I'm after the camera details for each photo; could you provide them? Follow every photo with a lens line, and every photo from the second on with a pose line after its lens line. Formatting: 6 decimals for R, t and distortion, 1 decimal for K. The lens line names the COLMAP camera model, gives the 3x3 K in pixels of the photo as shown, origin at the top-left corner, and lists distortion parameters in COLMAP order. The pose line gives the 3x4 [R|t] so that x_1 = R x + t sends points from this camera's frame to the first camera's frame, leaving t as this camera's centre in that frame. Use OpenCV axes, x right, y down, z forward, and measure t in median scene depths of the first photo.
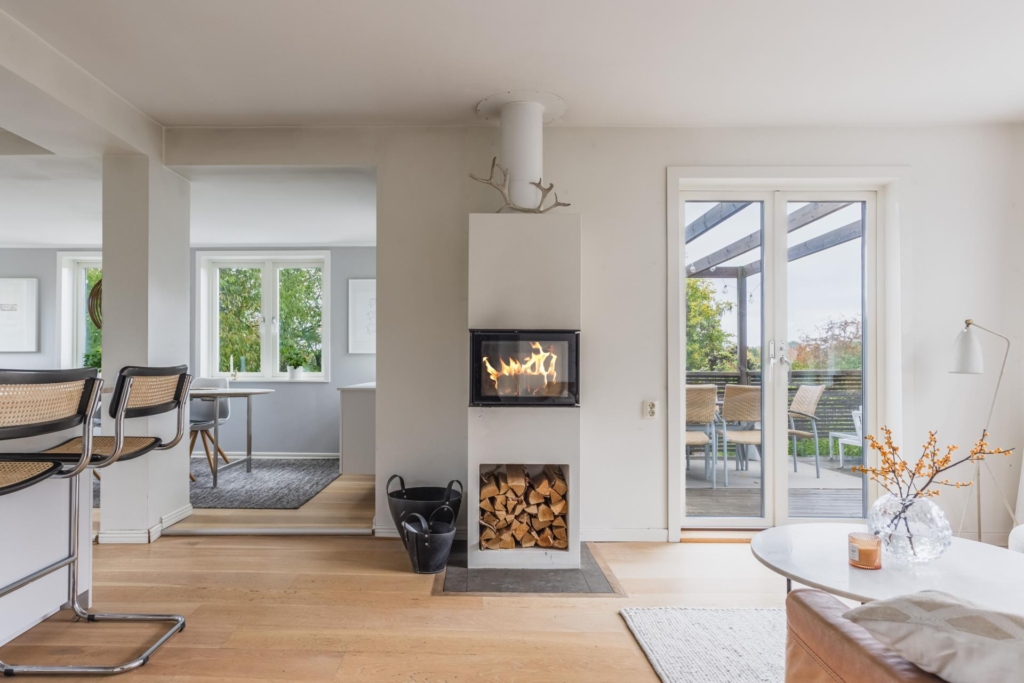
lens RADIAL K [[667.6, 0, 506.3], [0, 667.6, 344.0], [0, 0, 1]] dist [-0.009156, -0.000659]
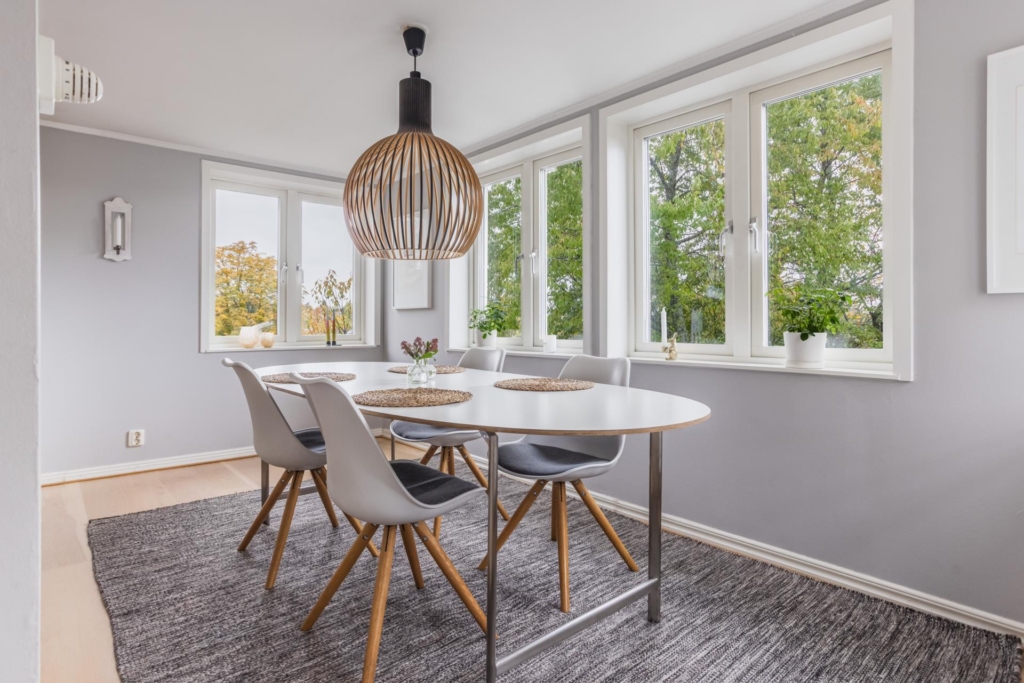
lens RADIAL K [[564.3, 0, 487.3], [0, 564.3, 319.4], [0, 0, 1]] dist [0.002185, 0.000748]
pose [[0.636881, -0.003309, -0.770955, -0.186305], [0.015012, 0.999854, 0.008110, 0.020731], [0.770816, -0.016739, 0.636838, 0.669588]]
